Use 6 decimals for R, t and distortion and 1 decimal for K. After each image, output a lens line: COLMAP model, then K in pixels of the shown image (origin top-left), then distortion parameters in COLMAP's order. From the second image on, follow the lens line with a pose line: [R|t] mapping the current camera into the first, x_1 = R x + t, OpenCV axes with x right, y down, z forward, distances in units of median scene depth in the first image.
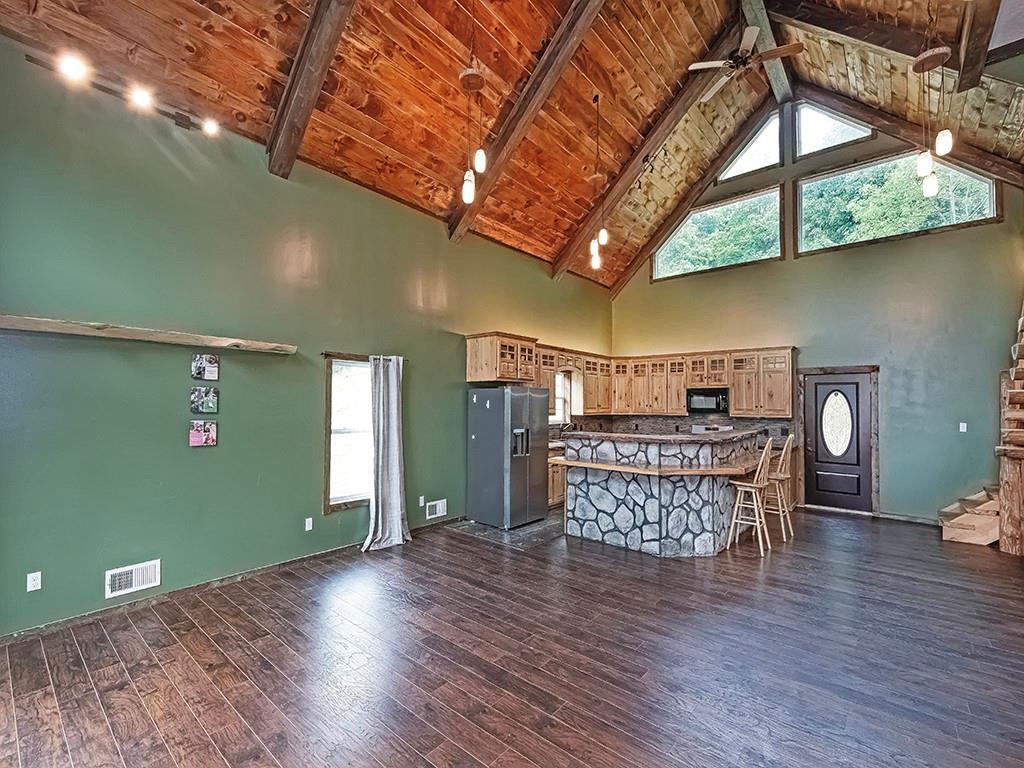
lens RADIAL K [[452.4, 0, 511.0], [0, 452.4, 389.5], [0, 0, 1]] dist [0.011468, -0.003509]
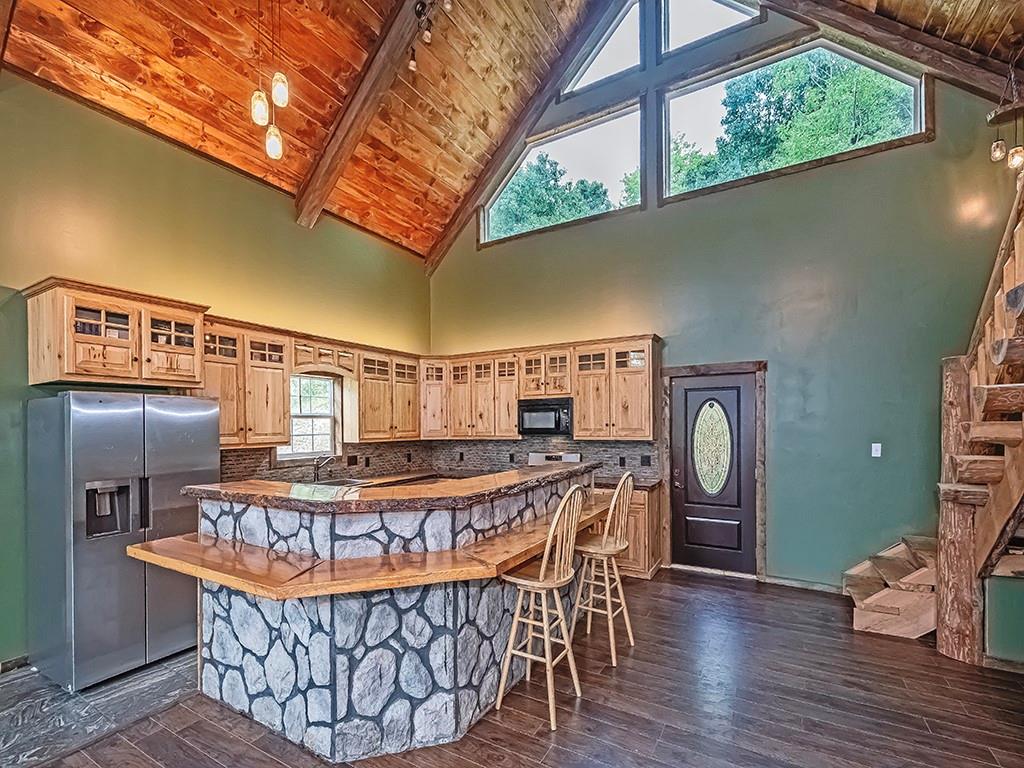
lens RADIAL K [[452.4, 0, 517.9], [0, 452.4, 426.6], [0, 0, 1]] dist [0.011468, -0.003509]
pose [[0.984424, -0.018638, 0.174823, 0.324115], [0.012489, 0.999266, 0.036207, 0.016043], [-0.175369, -0.033459, 0.983934, 0.397014]]
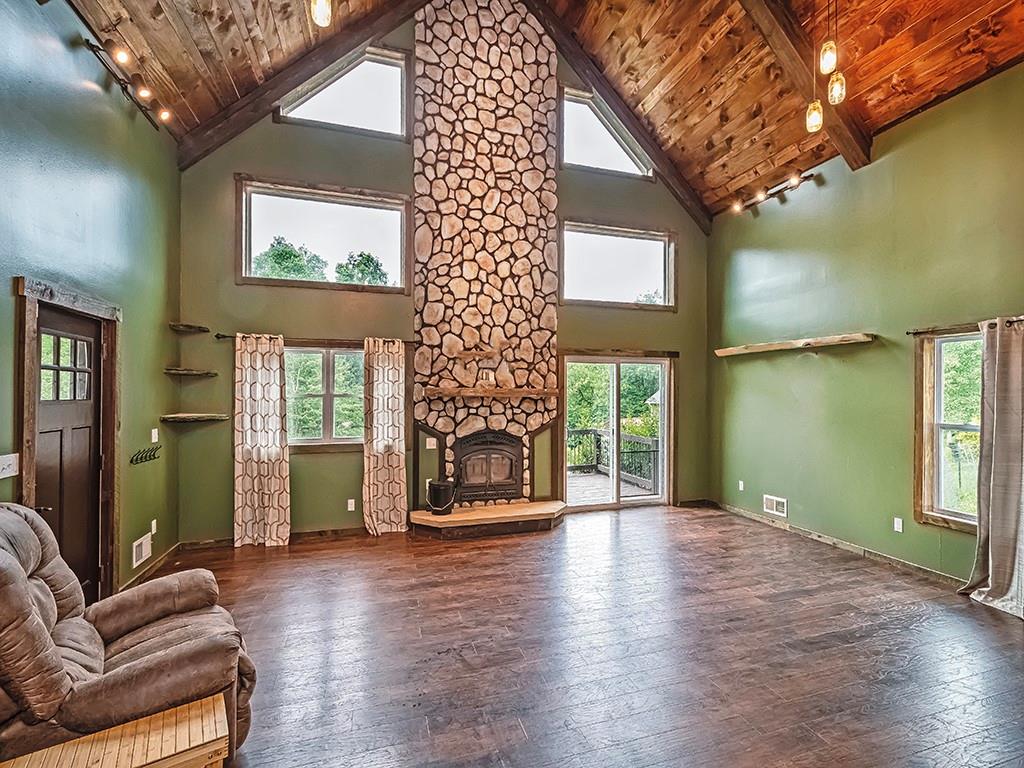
lens RADIAL K [[460.9, 0, 516.3], [0, 460.9, 385.4], [0, 0, 1]] dist [0.011503, -0.002469]
pose [[-0.545711, -0.022459, -0.837672, 0.518152], [0.021337, 0.998944, -0.040683, 0.028750], [0.837702, -0.040075, -0.544656, 0.609368]]
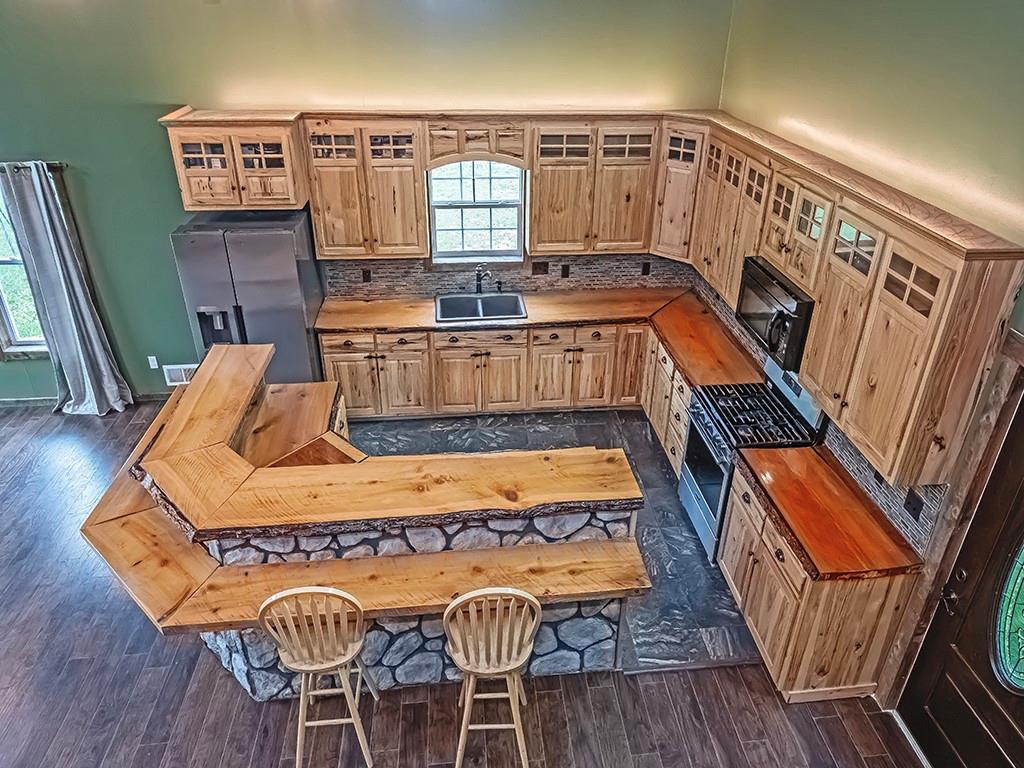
lens RADIAL K [[673.9, 0, 531.9], [0, 673.9, 321.8], [0, 0, 1]] dist [-0.005294, -0.004473]
pose [[0.719985, 0.309202, -0.621302, 0.731046], [0.016923, 0.887172, 0.461128, -0.240060], [0.693783, -0.342520, 0.633518, 0.655596]]
